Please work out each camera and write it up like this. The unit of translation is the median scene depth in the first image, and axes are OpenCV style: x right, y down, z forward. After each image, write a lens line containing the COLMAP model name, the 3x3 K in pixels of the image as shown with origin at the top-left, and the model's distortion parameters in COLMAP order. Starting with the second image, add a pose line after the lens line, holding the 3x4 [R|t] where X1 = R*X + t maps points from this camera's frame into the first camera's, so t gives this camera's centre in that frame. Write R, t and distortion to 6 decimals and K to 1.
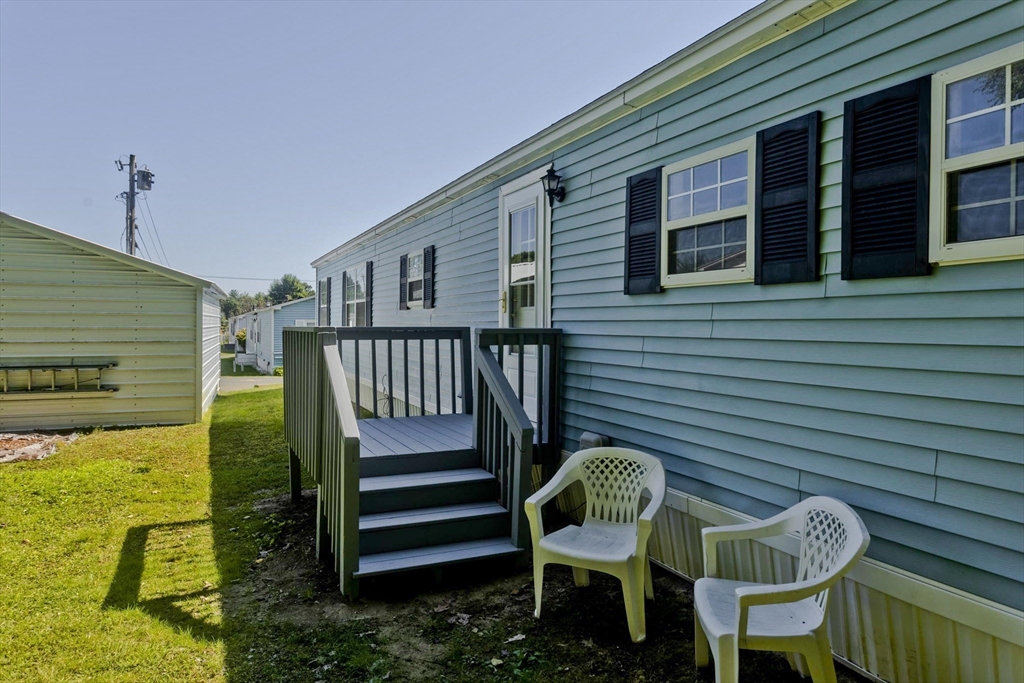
lens RADIAL K [[653.3, 0, 509.7], [0, 653.3, 321.9], [0, 0, 1]] dist [-0.001775, 0.000140]
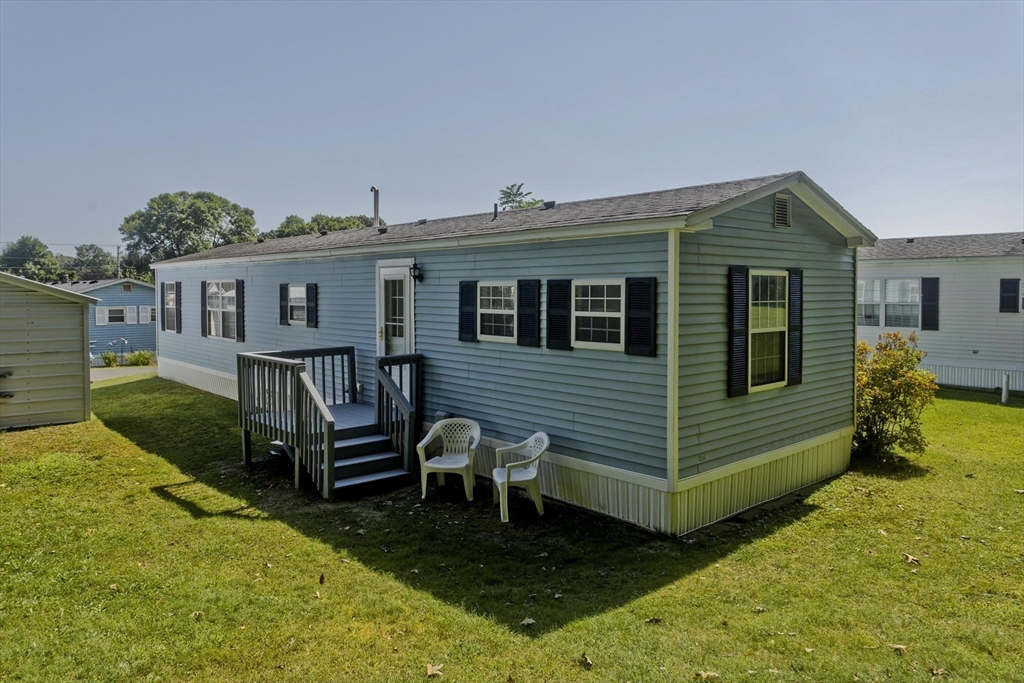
lens RADIAL K [[687.4, 0, 513.3], [0, 687.4, 303.9], [0, 0, 1]] dist [0.001903, 0.000563]
pose [[0.957020, -0.014404, 0.289663, -0.226436], [0.007775, 0.999681, 0.024021, -0.171520], [-0.289917, -0.020737, 0.956827, -0.875542]]
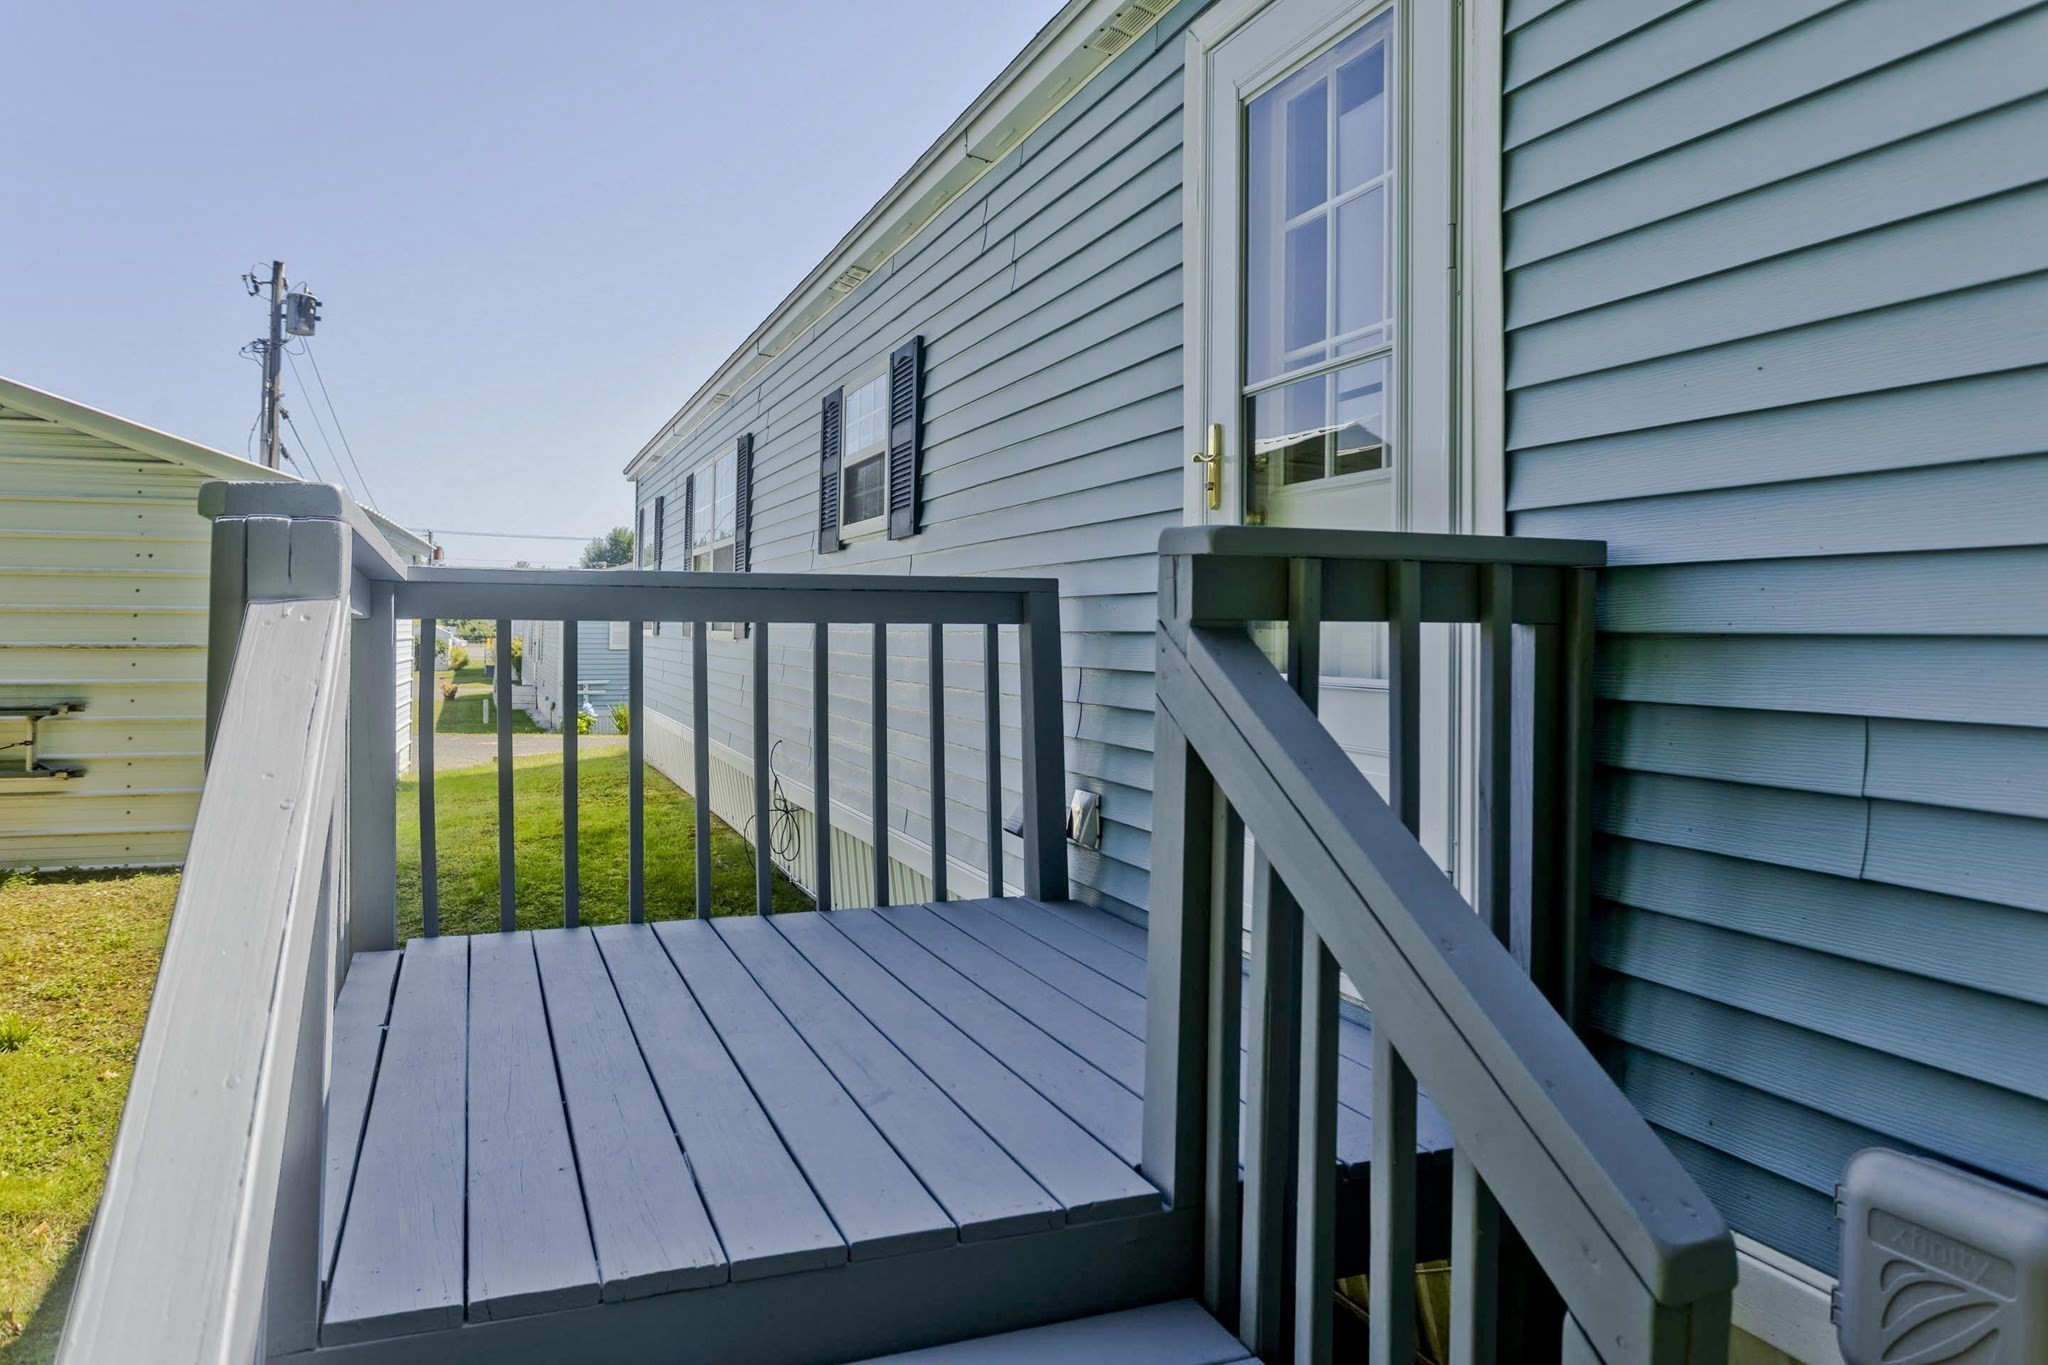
lens RADIAL K [[1306.6, 0, 1019.5], [0, 1306.6, 643.2], [0, 0, 1]] dist [-0.001775, 0.000140]
pose [[0.999438, 0.006318, -0.032910, -0.078106], [-0.005890, 0.999897, 0.013109, 0.036684], [0.032989, -0.012908, 0.999372, 0.608193]]
